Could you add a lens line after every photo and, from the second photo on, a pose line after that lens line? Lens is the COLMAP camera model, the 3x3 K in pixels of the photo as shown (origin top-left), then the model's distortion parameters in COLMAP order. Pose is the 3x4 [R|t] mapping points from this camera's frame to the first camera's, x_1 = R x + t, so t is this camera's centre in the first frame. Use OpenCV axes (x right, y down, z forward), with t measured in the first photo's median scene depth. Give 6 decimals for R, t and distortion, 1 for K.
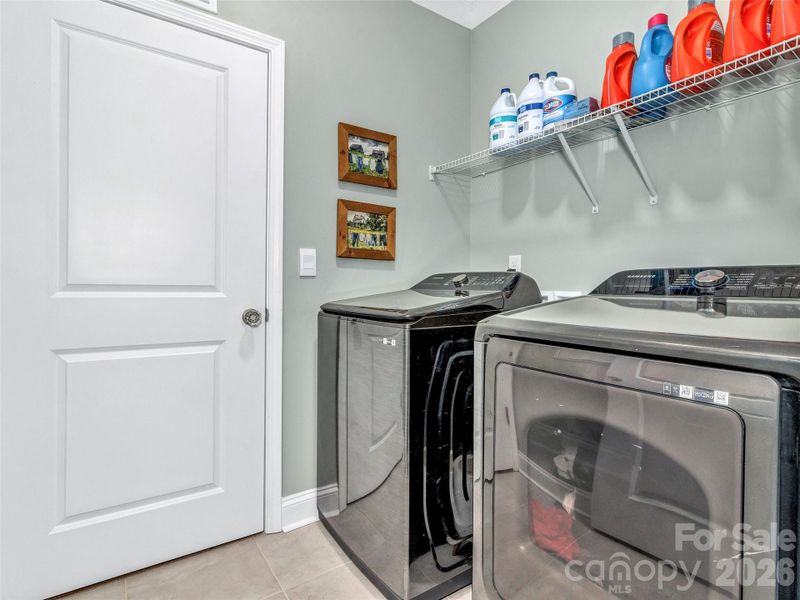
lens RADIAL K [[418.3, 0, 403.2], [0, 418.3, 290.1], [0, 0, 1]] dist [0.000343, 0.000969]
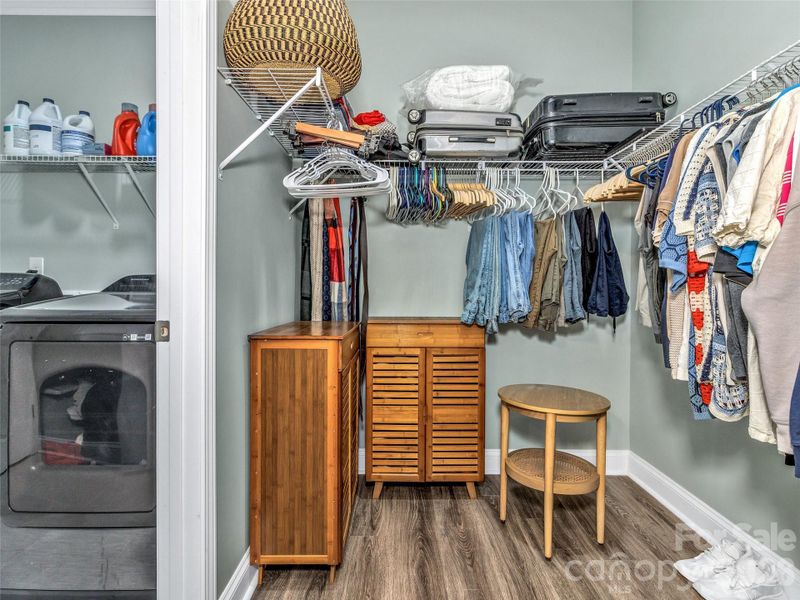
lens RADIAL K [[488.7, 0, 402.3], [0, 488.7, 290.7], [0, 0, 1]] dist [-0.080486, 0.178413]
pose [[0.641571, -0.013480, 0.766945, -0.145302], [0.006785, 0.999906, 0.011898, -0.004935], [-0.767033, -0.002429, 0.641603, -0.725858]]
